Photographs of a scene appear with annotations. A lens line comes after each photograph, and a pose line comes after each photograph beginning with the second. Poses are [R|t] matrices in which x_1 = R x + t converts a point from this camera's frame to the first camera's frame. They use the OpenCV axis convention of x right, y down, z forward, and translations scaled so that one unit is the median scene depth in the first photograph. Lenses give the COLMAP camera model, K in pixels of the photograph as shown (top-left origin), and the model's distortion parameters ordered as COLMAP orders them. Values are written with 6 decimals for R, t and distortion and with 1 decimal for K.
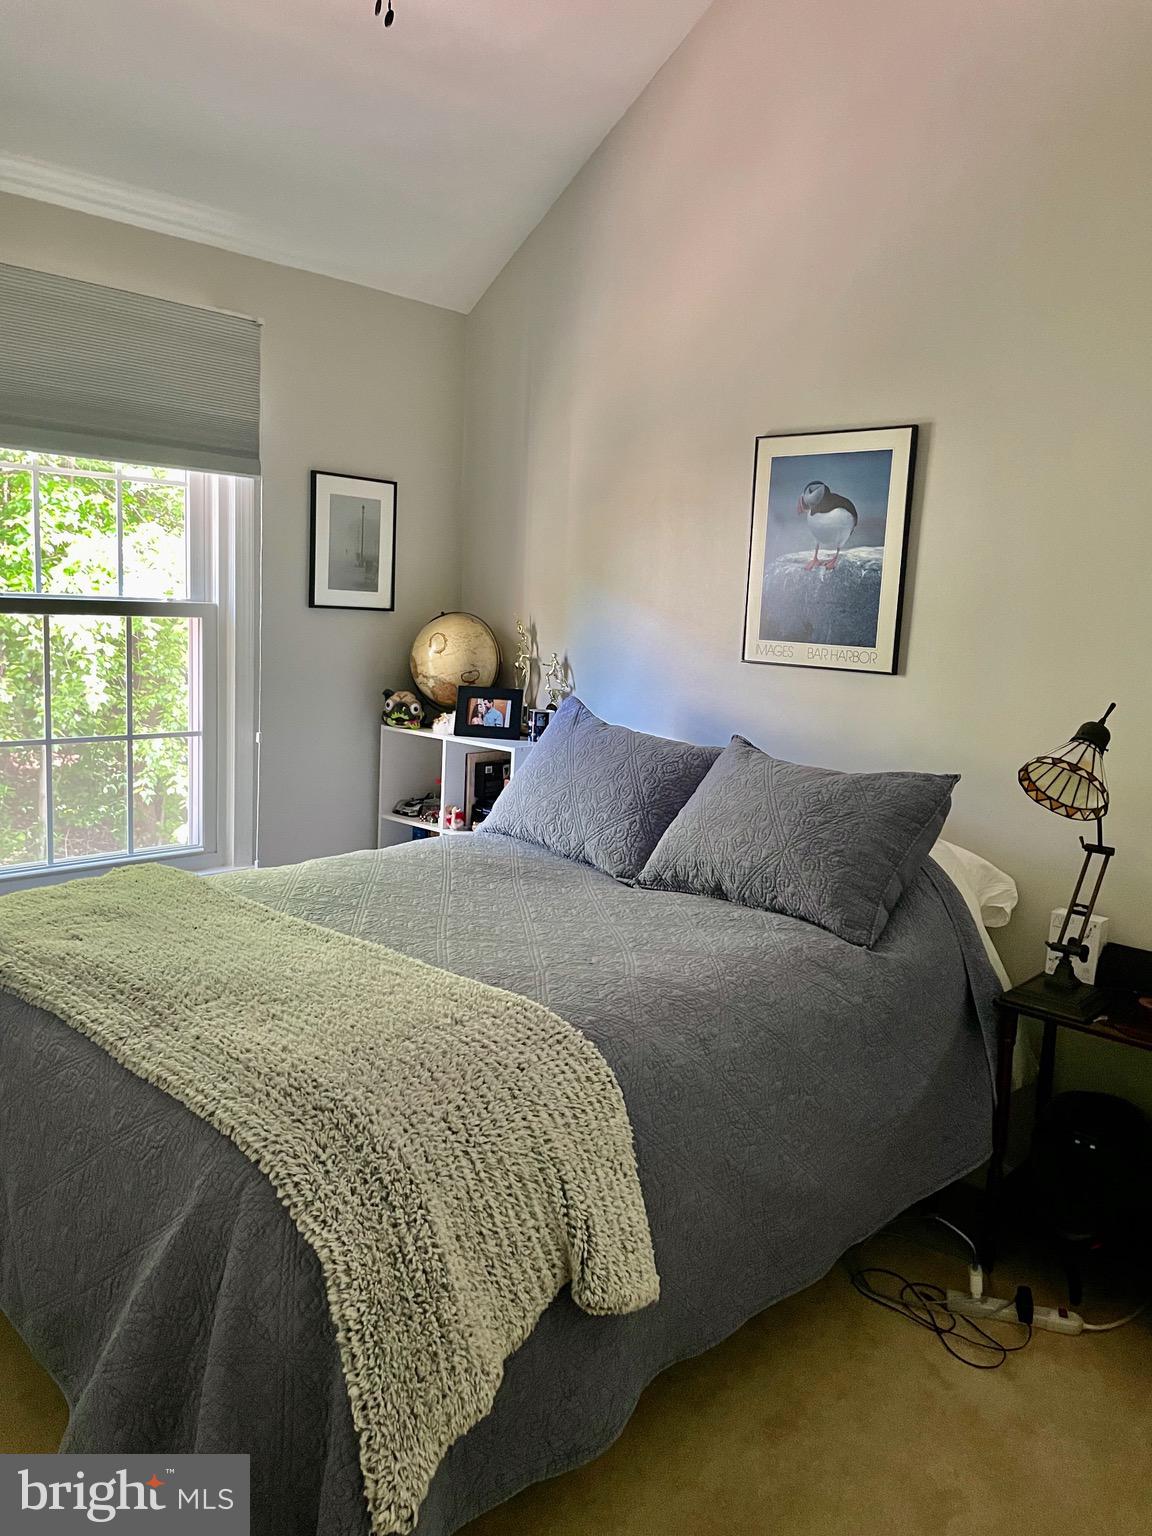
lens RADIAL K [[1161.6, 0, 573.5], [0, 1161.6, 766.2], [0, 0, 1]] dist [0.088627, -0.115404]
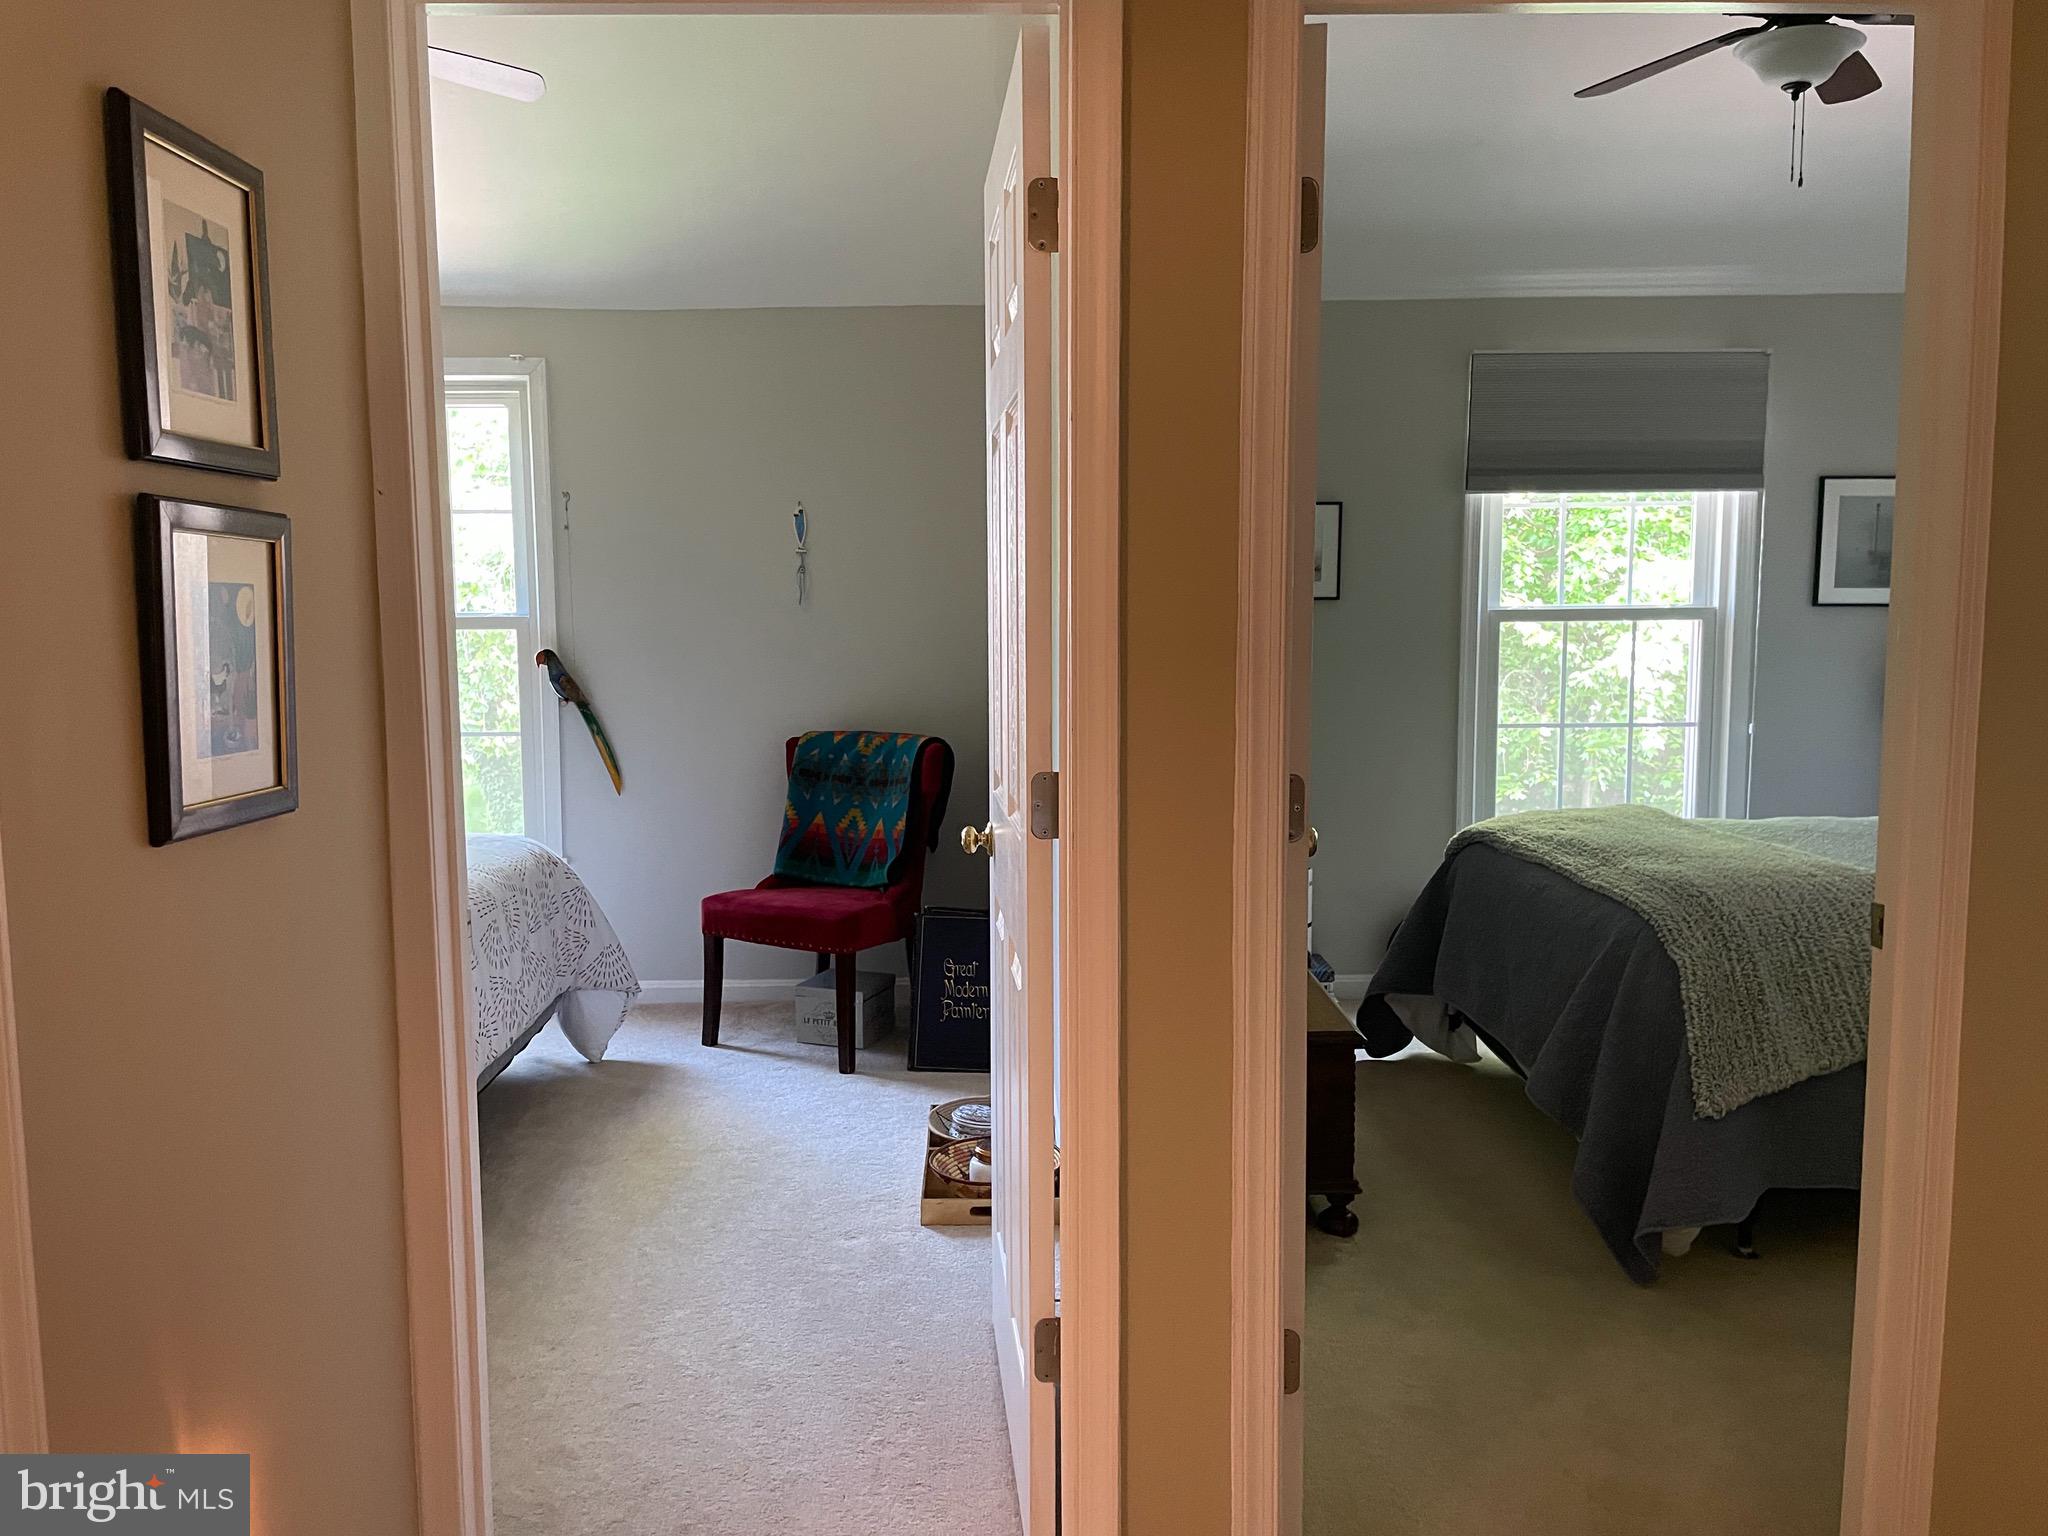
lens RADIAL K [[1548.8, 0, 1019.0], [0, 1548.8, 767.0], [0, 0, 1]] dist [0.088627, -0.115404]
pose [[0.711377, 0.018551, -0.702566, 0.527717], [-0.062298, 0.997381, -0.036744, 0.209738], [0.700044, 0.069907, 0.710669, -0.983701]]
